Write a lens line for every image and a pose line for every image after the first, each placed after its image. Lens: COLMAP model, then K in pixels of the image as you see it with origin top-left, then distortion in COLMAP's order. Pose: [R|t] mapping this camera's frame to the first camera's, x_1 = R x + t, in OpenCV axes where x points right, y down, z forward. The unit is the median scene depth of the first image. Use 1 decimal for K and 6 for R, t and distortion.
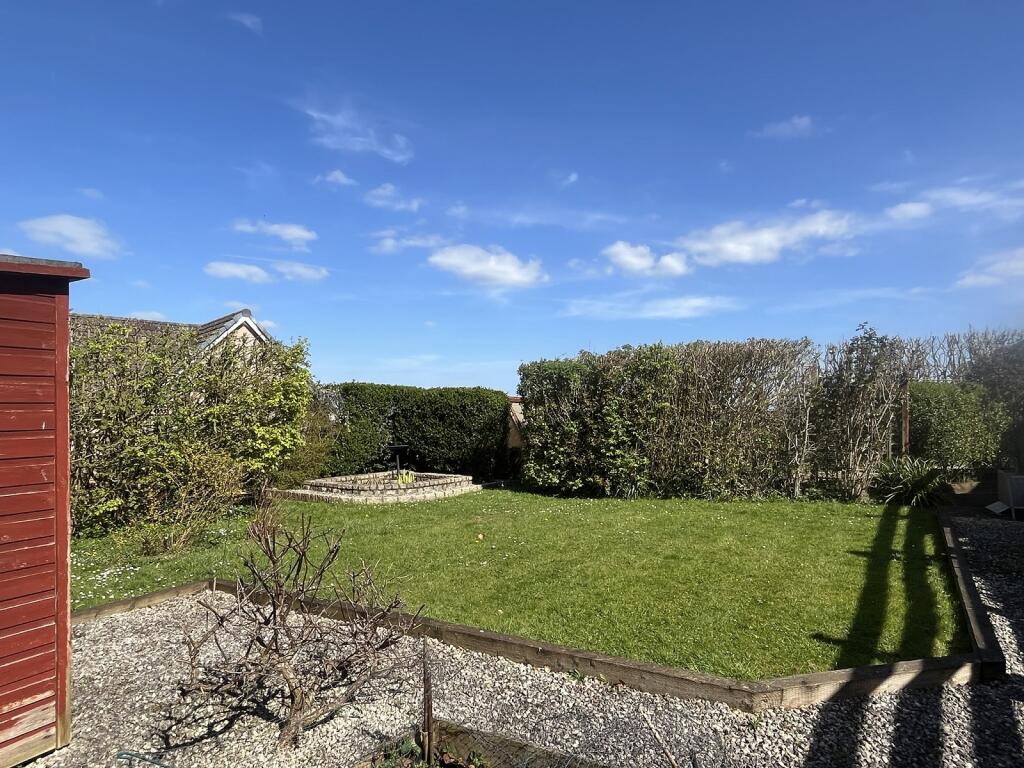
lens RADIAL K [[676.7, 0, 511.0], [0, 676.7, 426.8], [0, 0, 1]] dist [-0.006148, -0.001209]
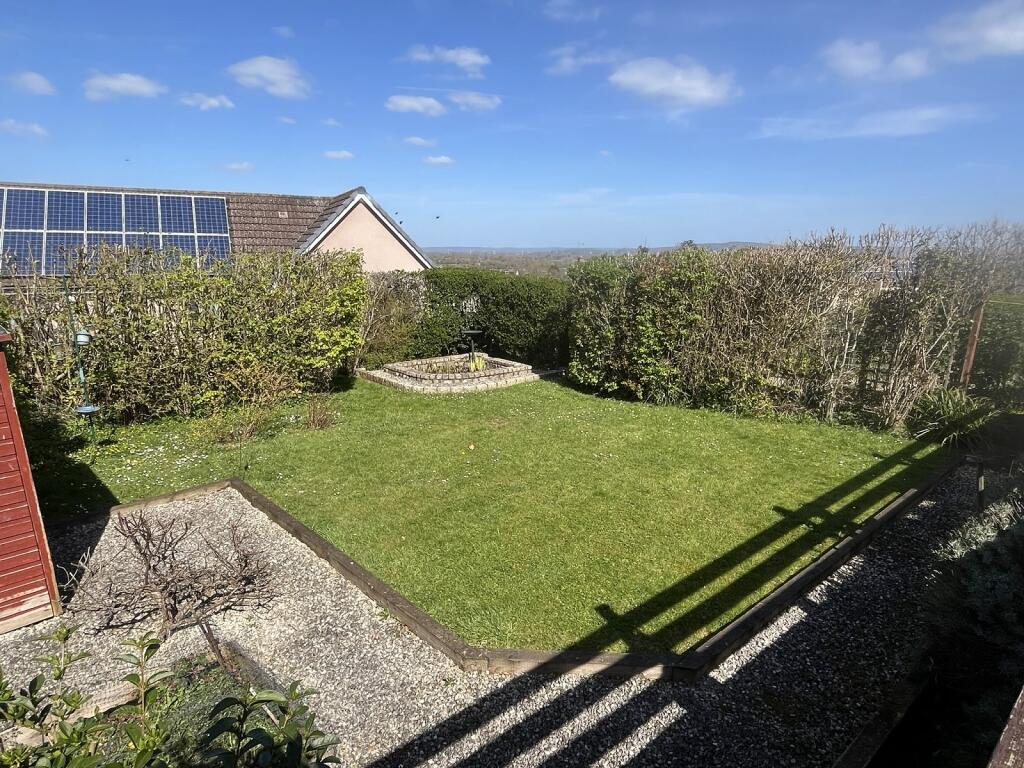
lens RADIAL K [[676.7, 0, 511.0], [0, 676.7, 426.8], [0, 0, 1]] dist [-0.006148, -0.001209]
pose [[0.954160, 0.088567, -0.285893, 0.254033], [-0.010839, 0.964812, 0.262716, -0.129371], [0.299101, -0.247574, 0.921545, -0.030031]]
